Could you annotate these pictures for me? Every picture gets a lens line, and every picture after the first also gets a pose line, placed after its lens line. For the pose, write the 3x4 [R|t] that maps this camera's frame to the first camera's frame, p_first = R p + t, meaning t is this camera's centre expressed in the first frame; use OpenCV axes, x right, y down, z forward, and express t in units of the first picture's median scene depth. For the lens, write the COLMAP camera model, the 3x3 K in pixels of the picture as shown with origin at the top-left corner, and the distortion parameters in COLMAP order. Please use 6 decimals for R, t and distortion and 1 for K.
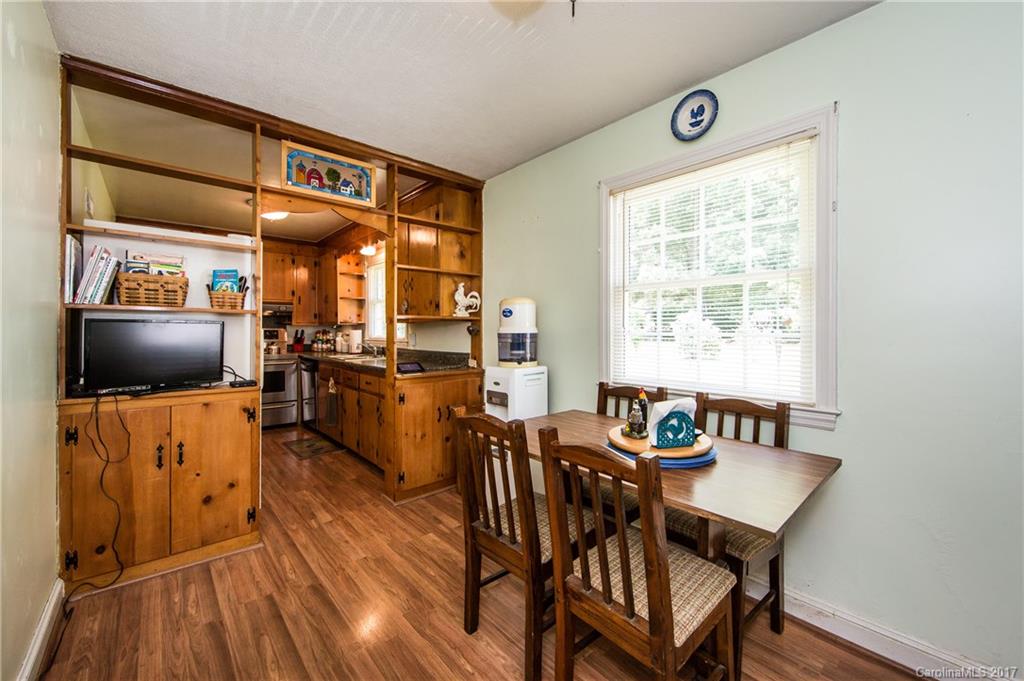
lens RADIAL K [[402.2, 0, 504.4], [0, 402.2, 327.5], [0, 0, 1]] dist [-0.009891, -0.000549]
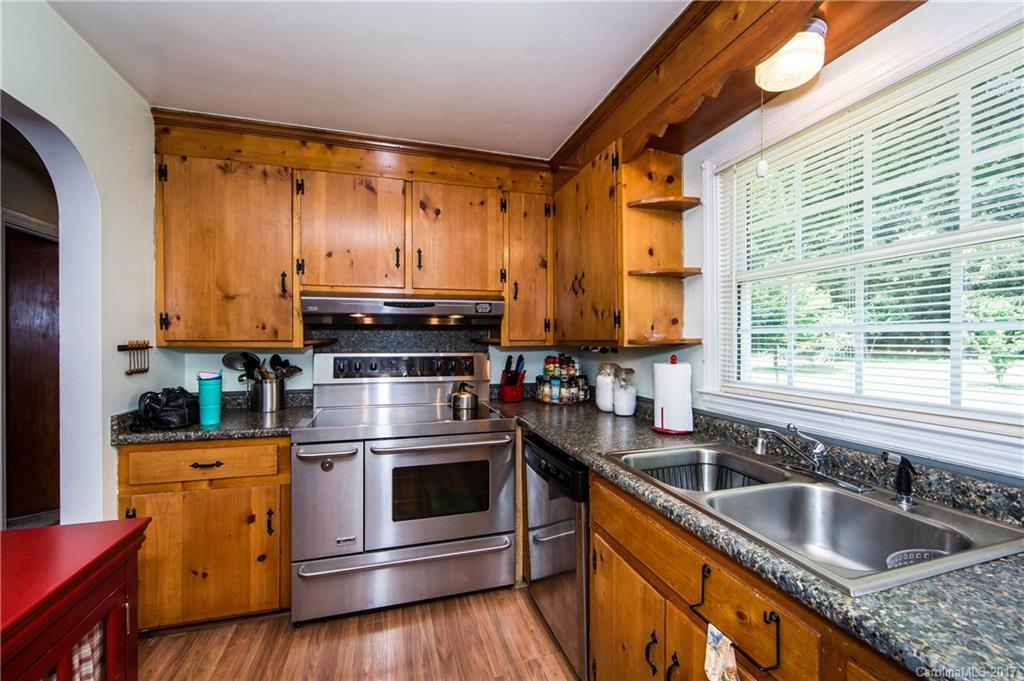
lens RADIAL K [[402.2, 0, 515.9], [0, 402.2, 336.8], [0, 0, 1]] dist [-0.009891, -0.000549]
pose [[0.919708, -0.003636, -0.392585, -0.353632], [0.003649, 0.999993, -0.000713, -0.016855], [0.392585, -0.000776, 0.919715, 0.619914]]
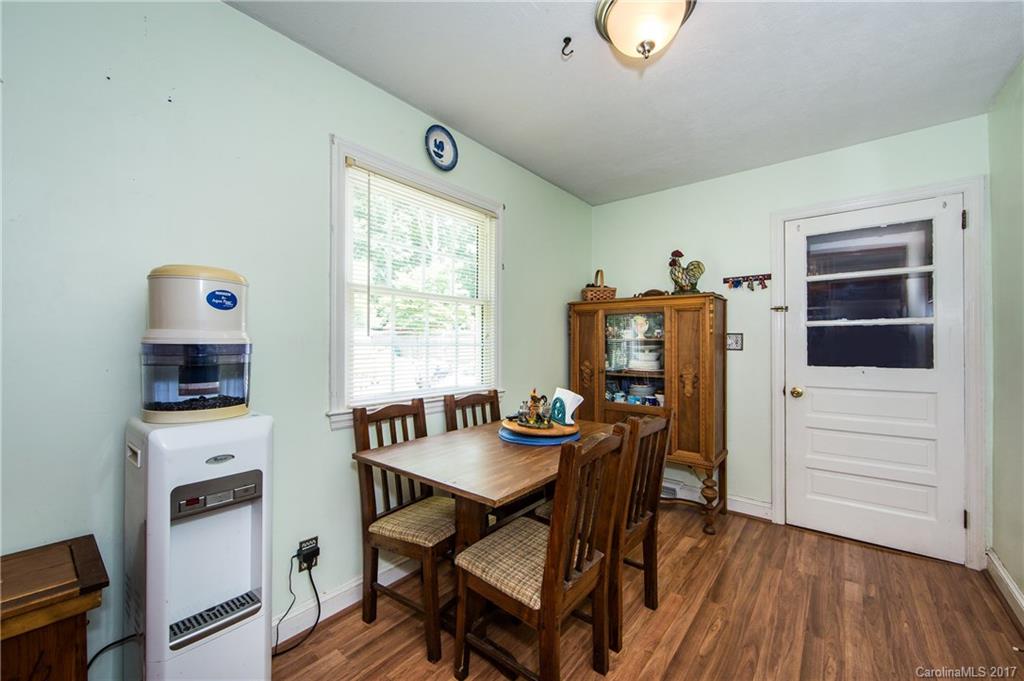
lens RADIAL K [[402.2, 0, 522.0], [0, 402.2, 345.1], [0, 0, 1]] dist [-0.009891, -0.000549]
pose [[-0.184473, 0.001552, 0.982836, -0.246575], [-0.002248, 0.999995, -0.002001, 0.007433], [-0.982835, -0.002578, -0.184469, 0.365621]]
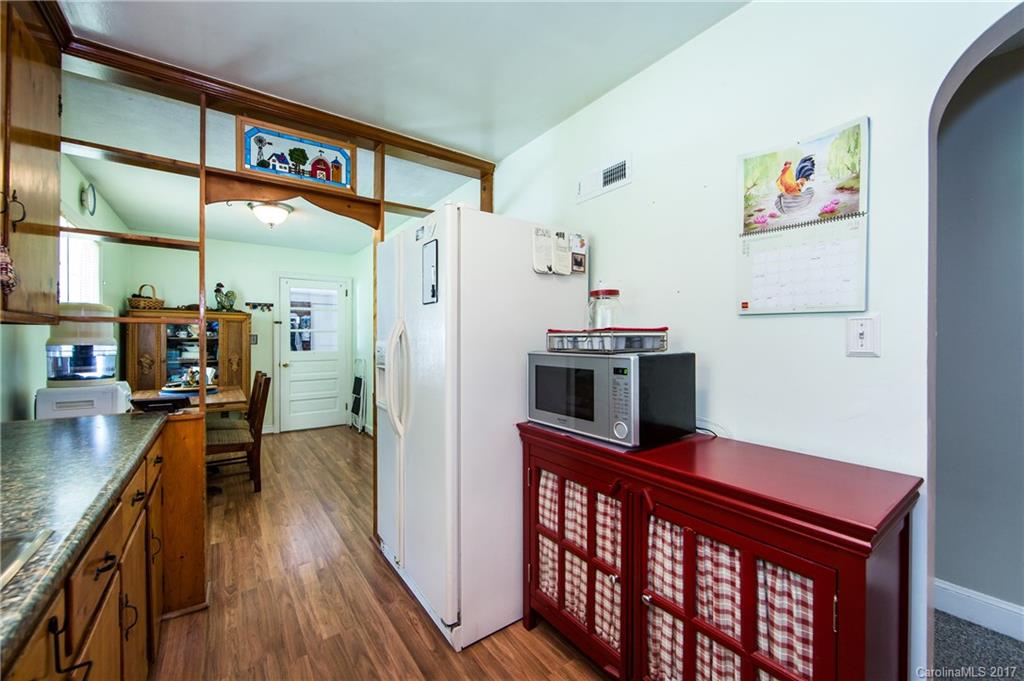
lens RADIAL K [[402.2, 0, 513.0], [0, 402.2, 338.9], [0, 0, 1]] dist [-0.009891, -0.000549]
pose [[-0.996523, 0.004284, 0.083211, -0.466735], [0.004420, 0.999989, 0.001446, 0.001817], [-0.083204, 0.001809, -0.996531, 0.884860]]
